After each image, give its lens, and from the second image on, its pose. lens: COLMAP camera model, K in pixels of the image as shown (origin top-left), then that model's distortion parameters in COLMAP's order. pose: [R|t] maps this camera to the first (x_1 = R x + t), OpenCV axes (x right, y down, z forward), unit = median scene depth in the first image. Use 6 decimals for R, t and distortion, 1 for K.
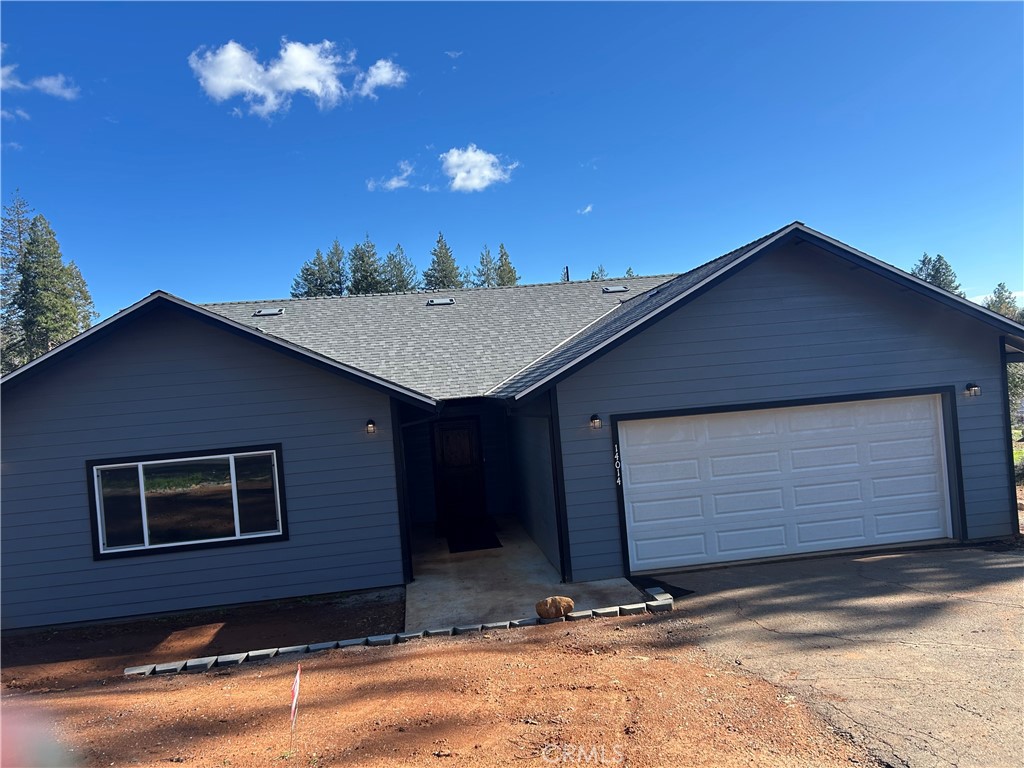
lens RADIAL K [[770.8, 0, 502.9], [0, 770.8, 385.3], [0, 0, 1]] dist [0.055058, -0.064490]
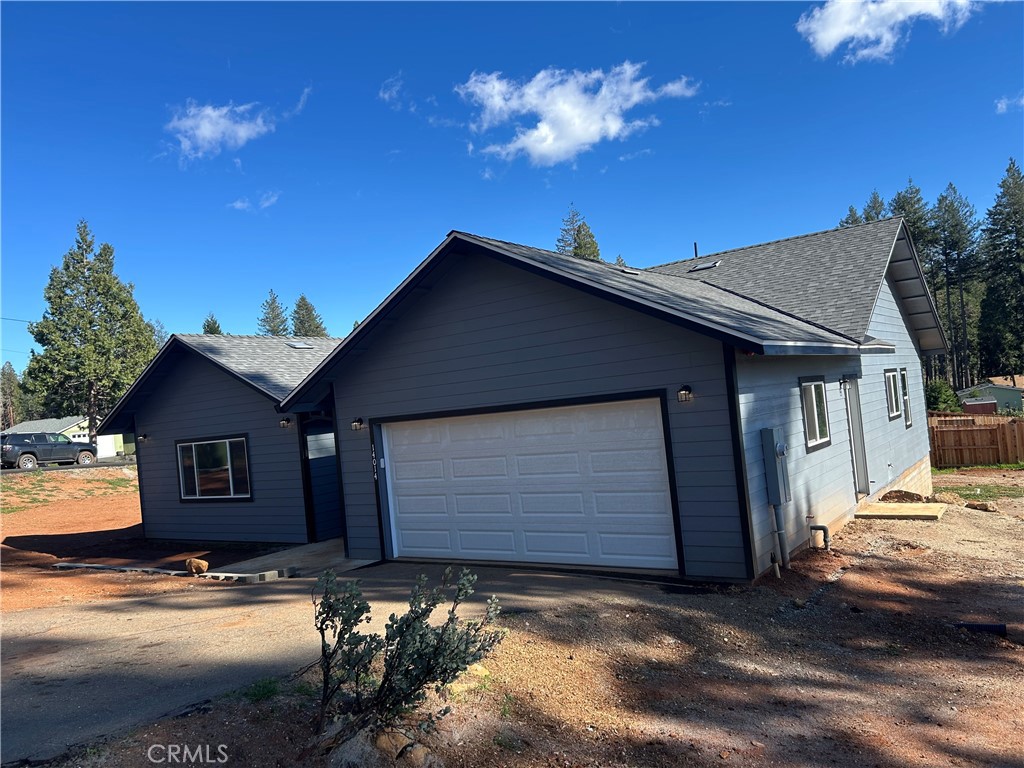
lens RADIAL K [[770.8, 0, 502.9], [0, 770.8, 385.3], [0, 0, 1]] dist [0.055058, -0.064490]
pose [[0.734626, -0.011038, -0.678383, 1.022152], [0.040048, 0.998830, 0.027116, -0.032776], [0.677290, -0.047088, 0.734208, 0.277632]]
